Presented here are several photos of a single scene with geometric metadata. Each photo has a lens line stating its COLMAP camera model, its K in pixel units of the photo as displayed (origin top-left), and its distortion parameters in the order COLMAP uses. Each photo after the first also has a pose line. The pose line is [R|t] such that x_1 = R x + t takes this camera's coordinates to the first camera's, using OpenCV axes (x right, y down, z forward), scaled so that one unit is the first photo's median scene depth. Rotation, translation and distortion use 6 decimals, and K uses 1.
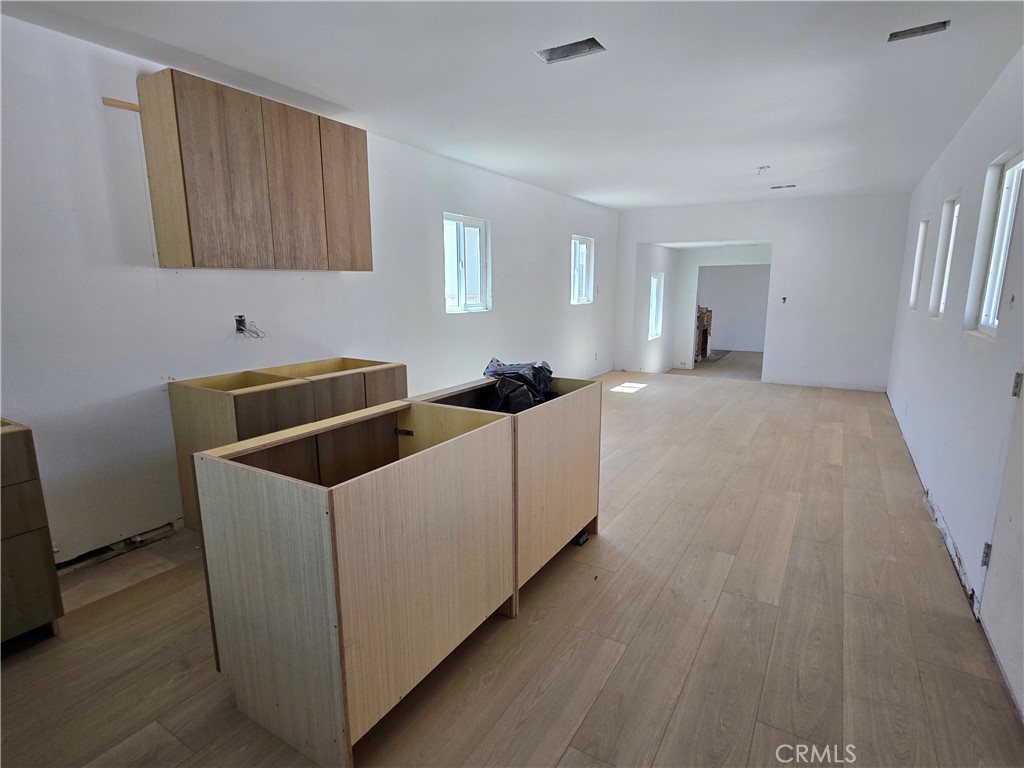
lens RADIAL K [[533.5, 0, 514.8], [0, 533.5, 385.8], [0, 0, 1]] dist [-0.001554, 0.004327]
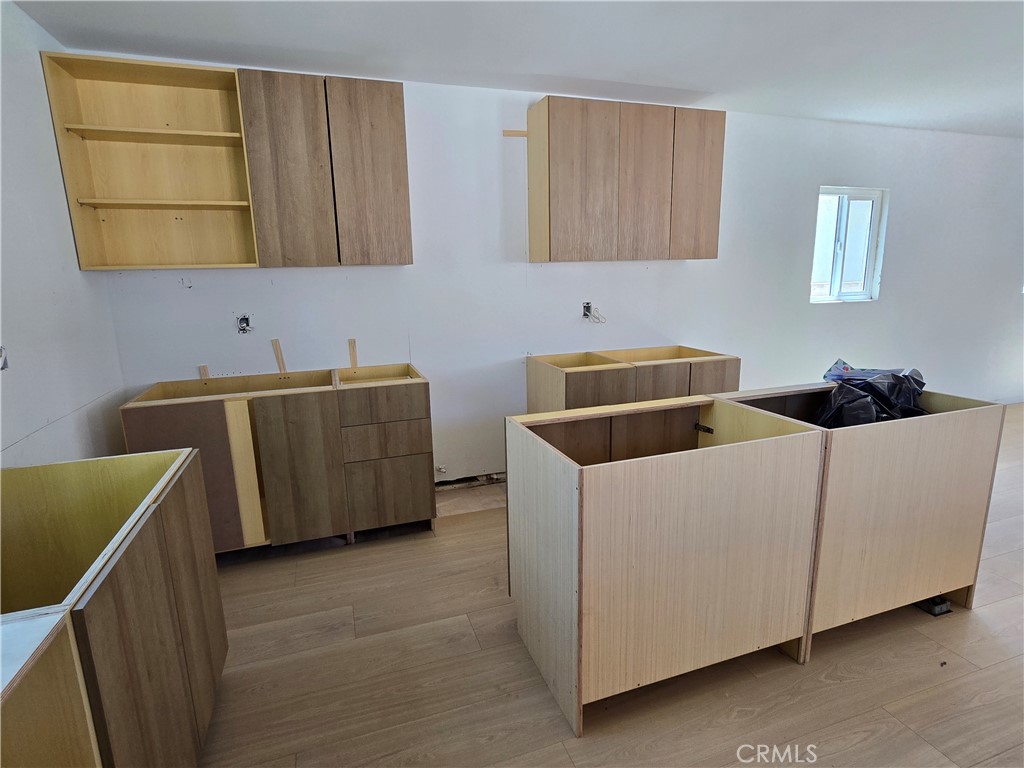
lens RADIAL K [[533.5, 0, 514.7], [0, 533.5, 384.7], [0, 0, 1]] dist [-0.001554, 0.004327]
pose [[0.772110, 0.115038, -0.624990, 0.109531], [-0.099090, 0.993243, 0.060404, -0.014556], [0.627716, 0.015292, 0.778292, 0.031143]]
